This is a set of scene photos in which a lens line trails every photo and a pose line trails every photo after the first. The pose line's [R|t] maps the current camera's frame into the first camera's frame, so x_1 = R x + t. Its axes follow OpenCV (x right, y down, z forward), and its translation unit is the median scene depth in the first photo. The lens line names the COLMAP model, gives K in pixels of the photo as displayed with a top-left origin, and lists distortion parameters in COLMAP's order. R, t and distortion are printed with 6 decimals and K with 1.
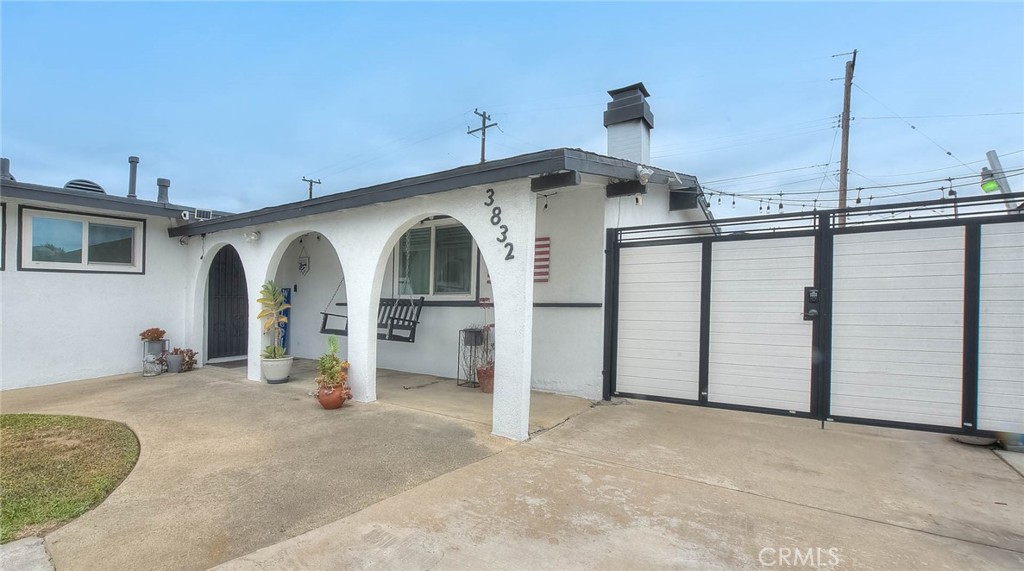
lens RADIAL K [[479.3, 0, 486.2], [0, 479.3, 319.4], [0, 0, 1]] dist [0.000053, -0.003057]
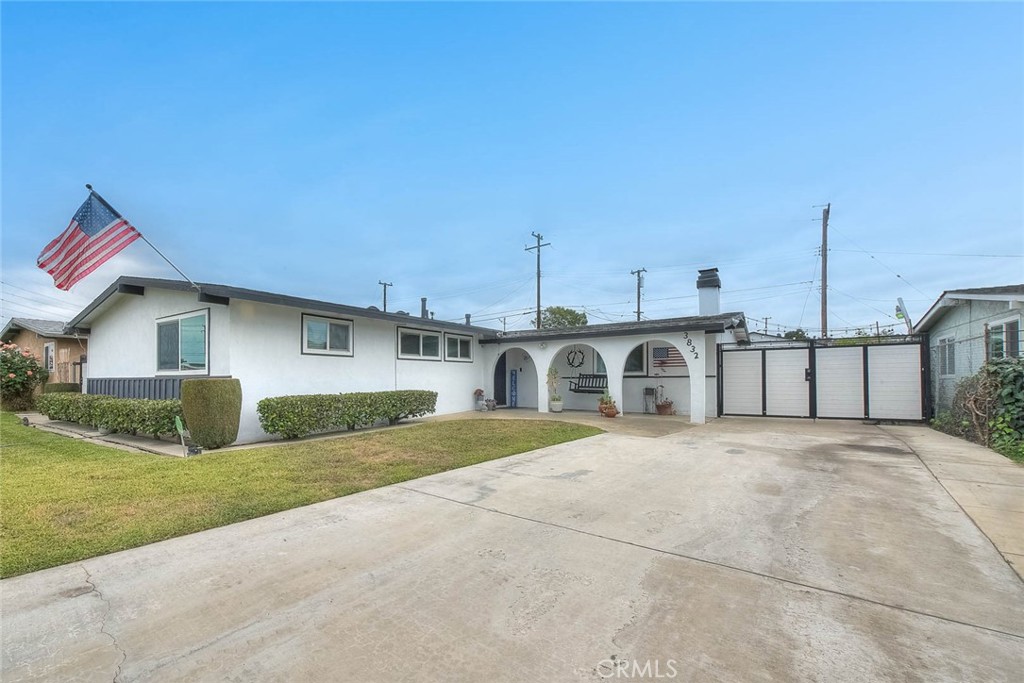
lens RADIAL K [[467.1, 0, 467.6], [0, 467.1, 377.3], [0, 0, 1]] dist [0.001904, -0.000145]
pose [[0.999753, -0.000165, -0.022237, -0.659245], [-0.000999, 0.998630, -0.052323, 0.068460], [0.022215, 0.052332, 0.998383, -0.933426]]
